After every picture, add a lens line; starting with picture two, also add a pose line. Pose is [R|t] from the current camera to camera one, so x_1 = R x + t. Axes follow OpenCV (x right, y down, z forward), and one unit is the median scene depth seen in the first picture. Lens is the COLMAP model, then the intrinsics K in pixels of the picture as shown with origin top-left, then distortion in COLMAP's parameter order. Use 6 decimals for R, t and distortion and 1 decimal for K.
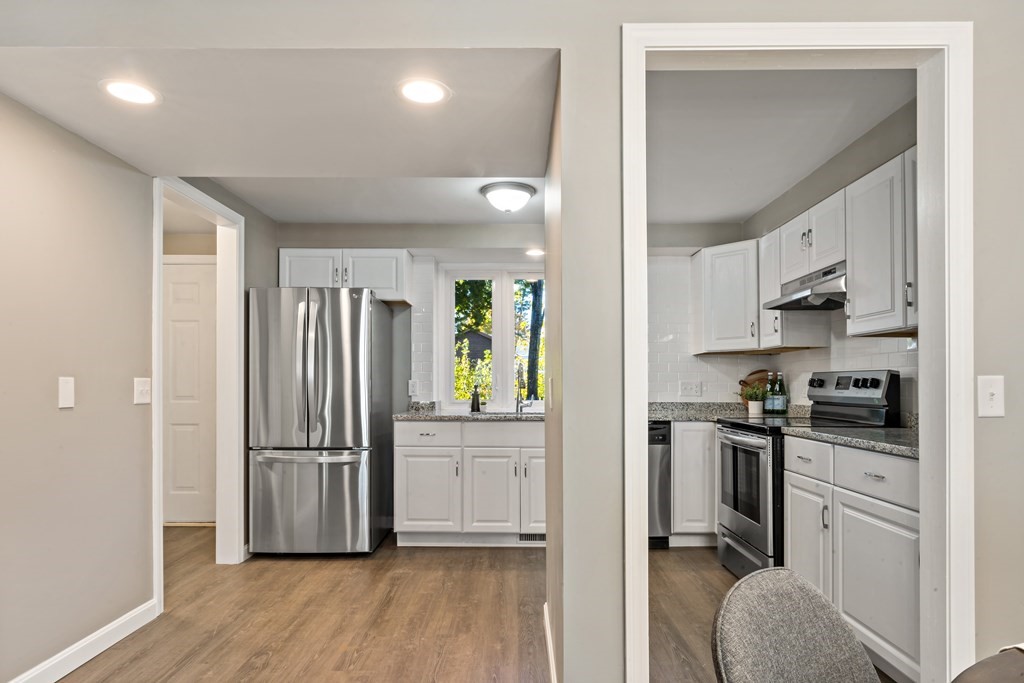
lens RADIAL K [[630.3, 0, 498.0], [0, 630.3, 362.0], [0, 0, 1]] dist [-0.001628, -0.000349]
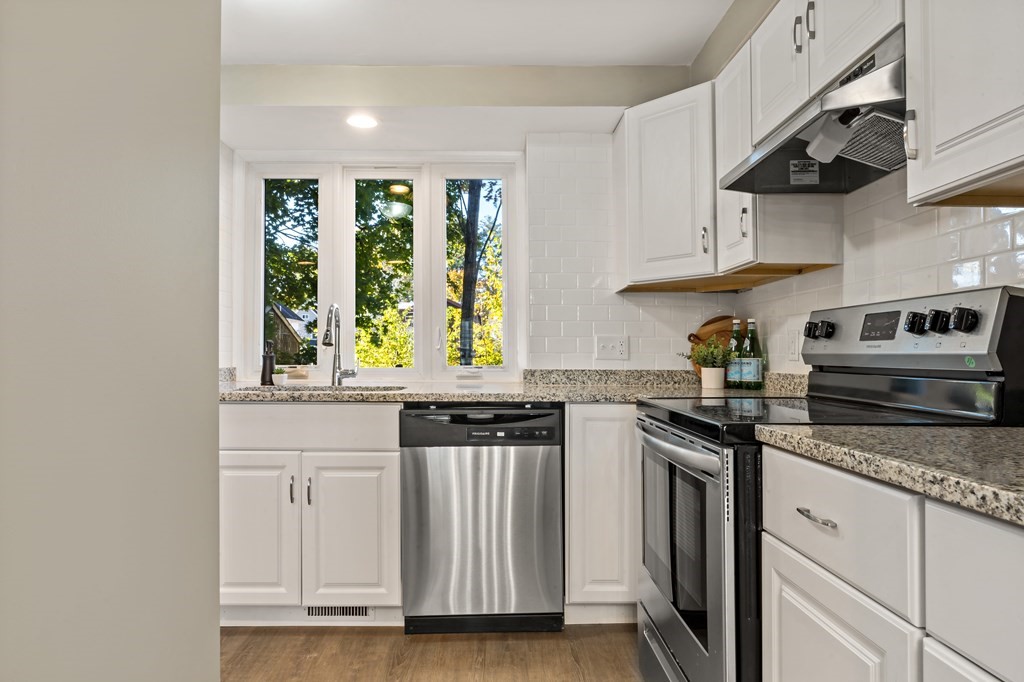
lens RADIAL K [[630.3, 0, 530.7], [0, 630.3, 316.7], [0, 0, 1]] dist [-0.001628, -0.000349]
pose [[0.996533, 0.006404, 0.082950, 0.200680], [-0.004245, 0.999648, -0.026177, 0.032603], [-0.083089, 0.025734, 0.996210, 0.448074]]
